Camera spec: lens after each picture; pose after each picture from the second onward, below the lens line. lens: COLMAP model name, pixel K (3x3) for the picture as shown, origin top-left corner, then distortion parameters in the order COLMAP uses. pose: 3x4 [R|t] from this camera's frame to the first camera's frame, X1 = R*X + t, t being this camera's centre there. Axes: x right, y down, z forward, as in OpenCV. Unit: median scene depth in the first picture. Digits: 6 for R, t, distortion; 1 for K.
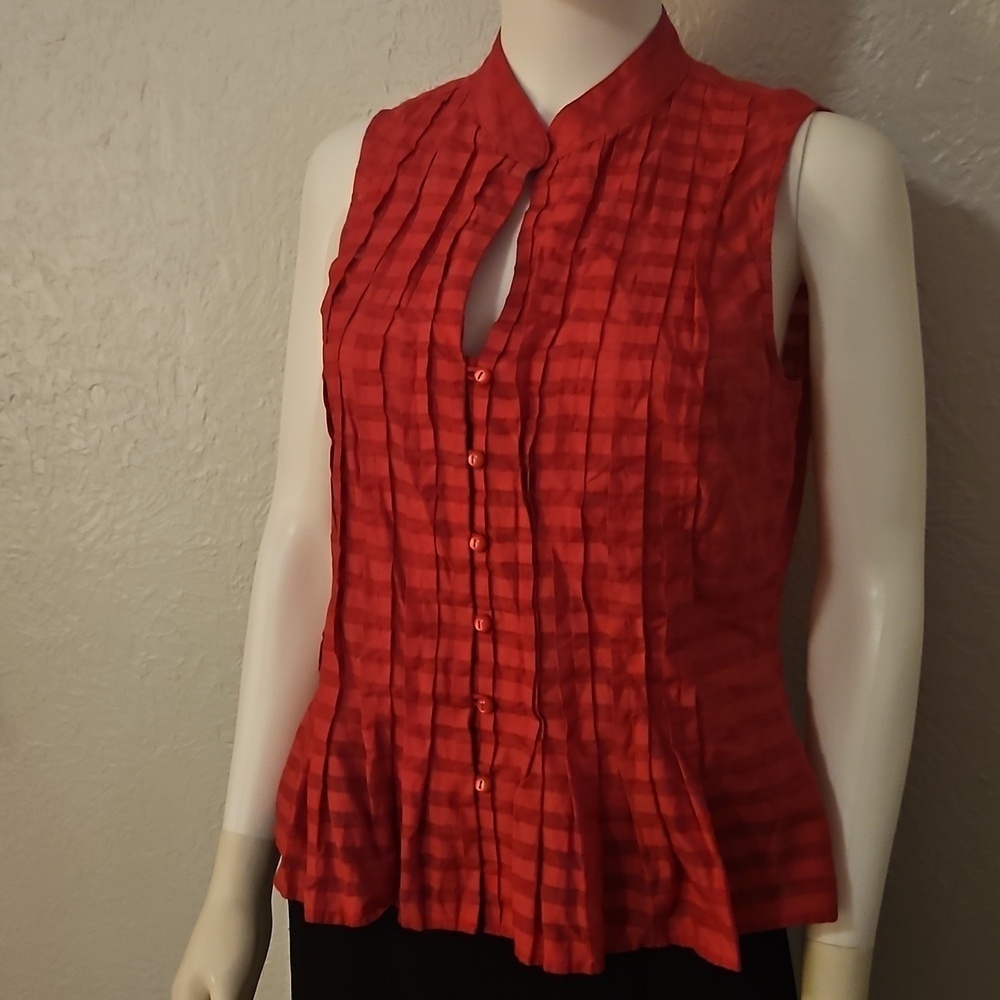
lens RADIAL K [[1440.7, 0, 500.0], [0, 1440.7, 490.7], [0, 0, 1]] dist [0.053815, 0.000000]
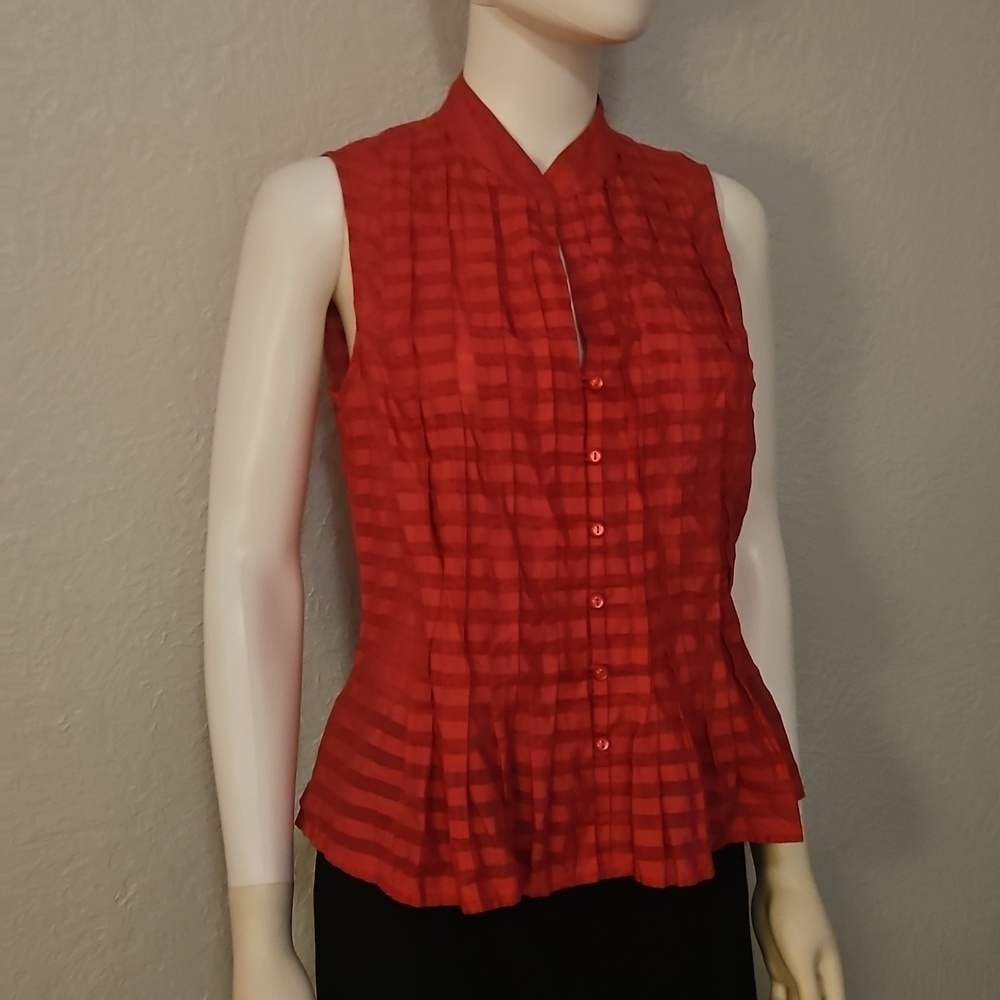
lens RADIAL K [[1440.7, 0, 506.1], [0, 1440.7, 496.2], [0, 0, 1]] dist [0.053815, 0.000000]
pose [[0.771860, -0.097540, 0.628266, -0.772859], [0.129548, 0.991559, -0.005215, 0.006540], [-0.622454, 0.085416, 0.777981, 0.150357]]
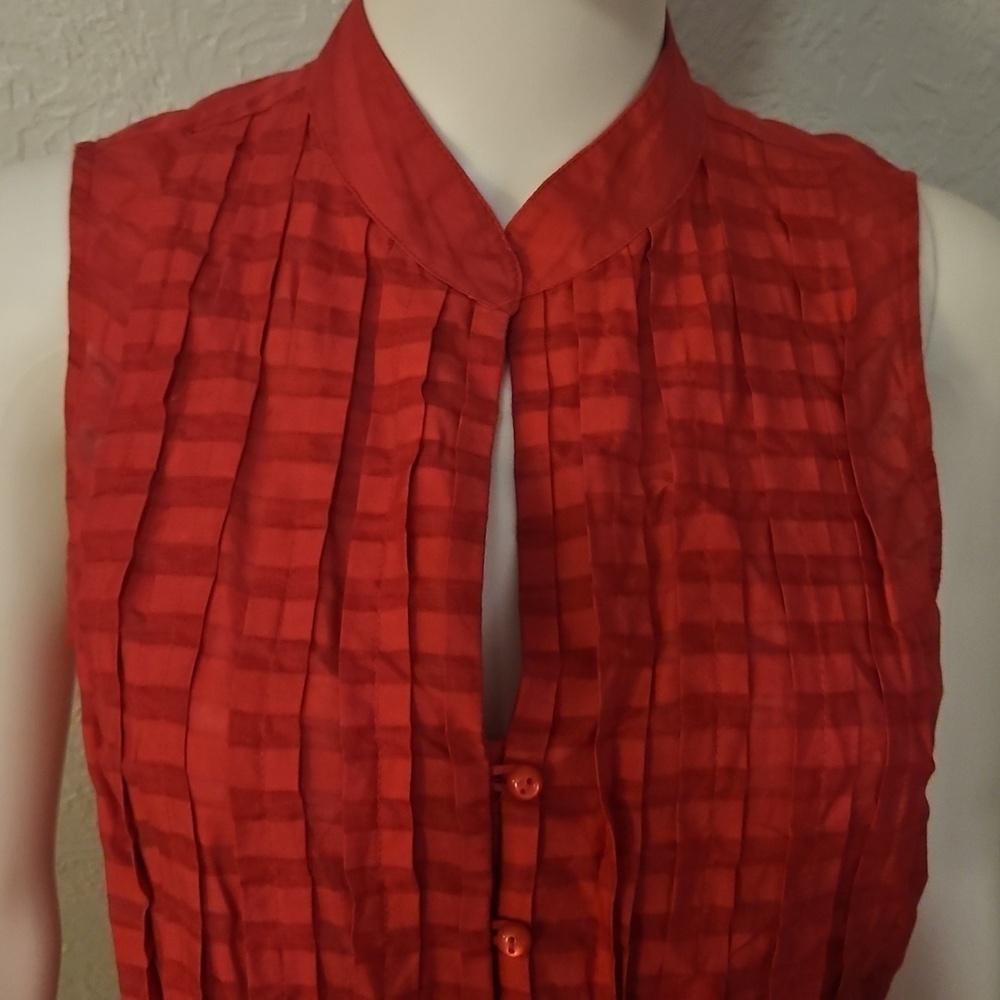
lens RADIAL K [[1440.7, 0, 484.5], [0, 1440.7, 497.6], [0, 0, 1]] dist [0.053815, 0.000000]
pose [[0.894873, -0.115029, 0.431244, -0.217864], [0.062007, 0.988889, 0.135104, -0.234914], [-0.441993, -0.094161, 0.892063, 0.556534]]
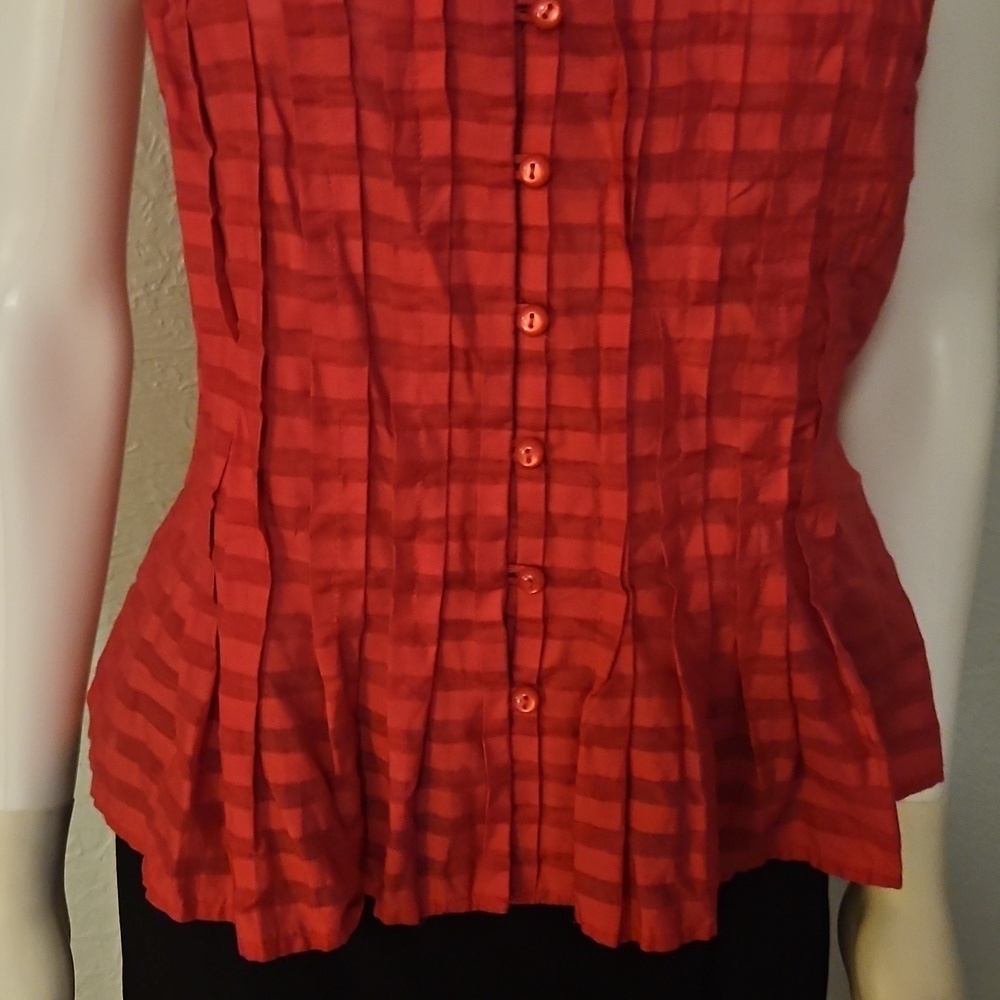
lens RADIAL K [[1440.7, 0, 473.8], [0, 1440.7, 506.0], [0, 0, 1]] dist [0.053815, 0.000000]
pose [[0.911007, -0.141869, 0.387219, -0.267154], [0.054754, 0.972262, 0.227397, -0.023470], [-0.408739, -0.185958, 0.893506, 0.468973]]
